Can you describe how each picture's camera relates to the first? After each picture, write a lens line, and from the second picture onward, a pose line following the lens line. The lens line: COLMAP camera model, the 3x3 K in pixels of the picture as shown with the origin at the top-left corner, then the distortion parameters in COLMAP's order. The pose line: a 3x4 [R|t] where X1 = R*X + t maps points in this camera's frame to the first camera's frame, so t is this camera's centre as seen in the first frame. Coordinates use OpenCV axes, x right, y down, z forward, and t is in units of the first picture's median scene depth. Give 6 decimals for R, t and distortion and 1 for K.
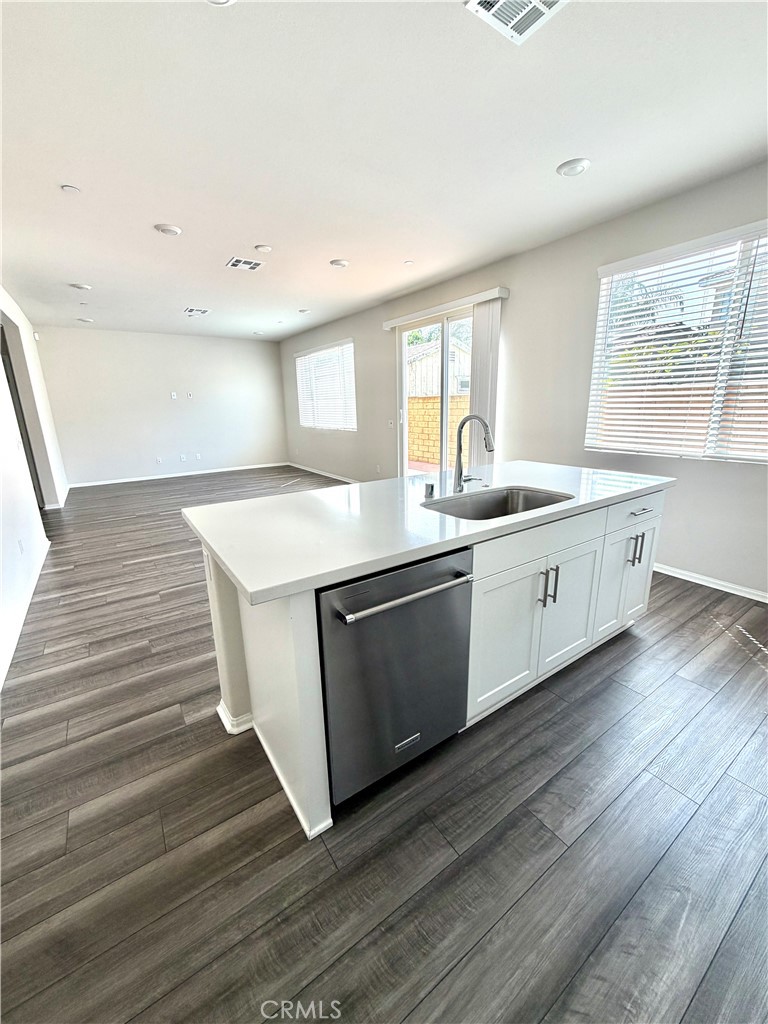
lens RADIAL K [[408.4, 0, 381.7], [0, 408.4, 510.7], [0, 0, 1]] dist [0.005502, 0.000122]
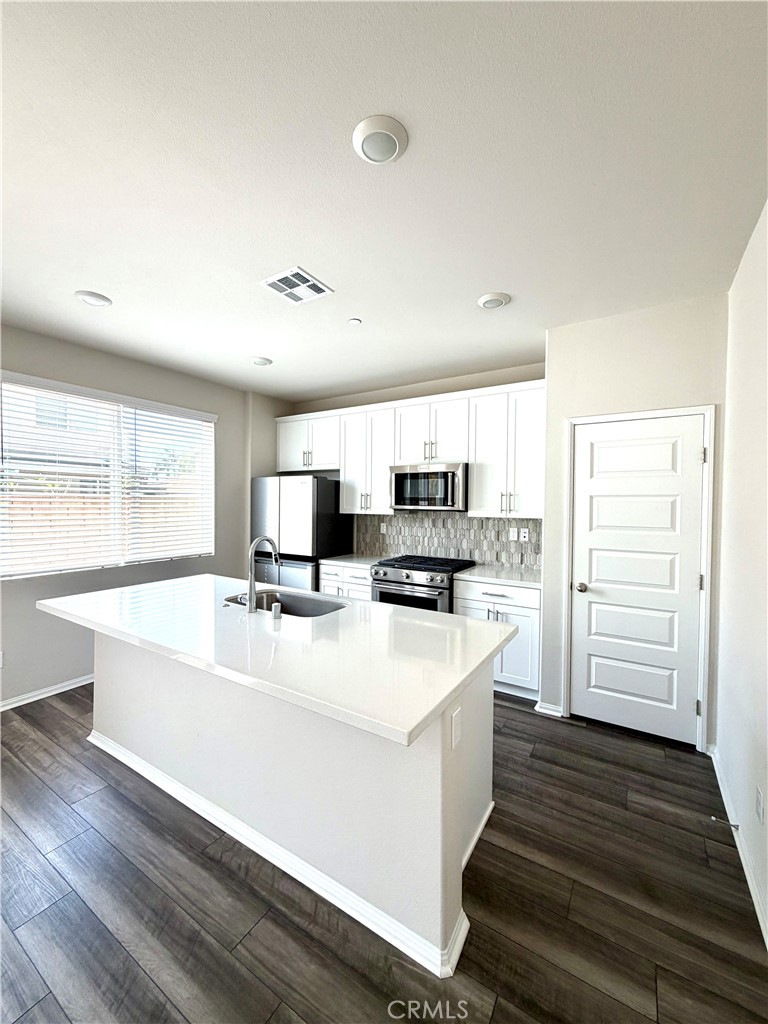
lens RADIAL K [[408.4, 0, 385.8], [0, 408.4, 509.8], [0, 0, 1]] dist [0.005502, 0.000122]
pose [[-0.405597, 0.014128, 0.913943, -1.193326], [0.223425, 0.971083, 0.084142, -0.404985], [-0.886325, 0.238325, -0.397025, 1.427995]]
